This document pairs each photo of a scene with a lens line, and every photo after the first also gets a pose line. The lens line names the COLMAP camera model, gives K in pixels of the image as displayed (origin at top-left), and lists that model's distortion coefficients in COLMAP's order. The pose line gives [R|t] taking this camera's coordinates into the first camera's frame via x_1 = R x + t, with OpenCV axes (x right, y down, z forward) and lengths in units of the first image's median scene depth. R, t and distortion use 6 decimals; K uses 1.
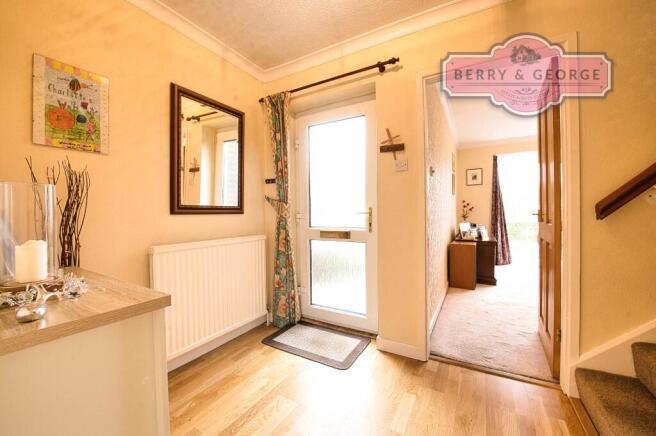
lens RADIAL K [[257.2, 0, 329.1], [0, 257.2, 213.2], [0, 0, 1]] dist [-0.018140, -0.000412]
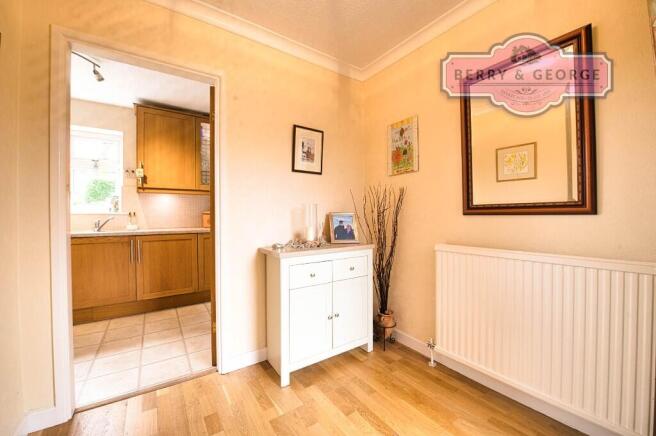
lens RADIAL K [[257.2, 0, 327.5], [0, 257.2, 218.5], [0, 0, 1]] dist [-0.018140, -0.000412]
pose [[-0.425958, 0.018660, -0.904551, 0.535339], [0.008087, 0.999826, 0.016817, -0.003224], [0.904707, -0.000152, -0.426035, 1.058776]]
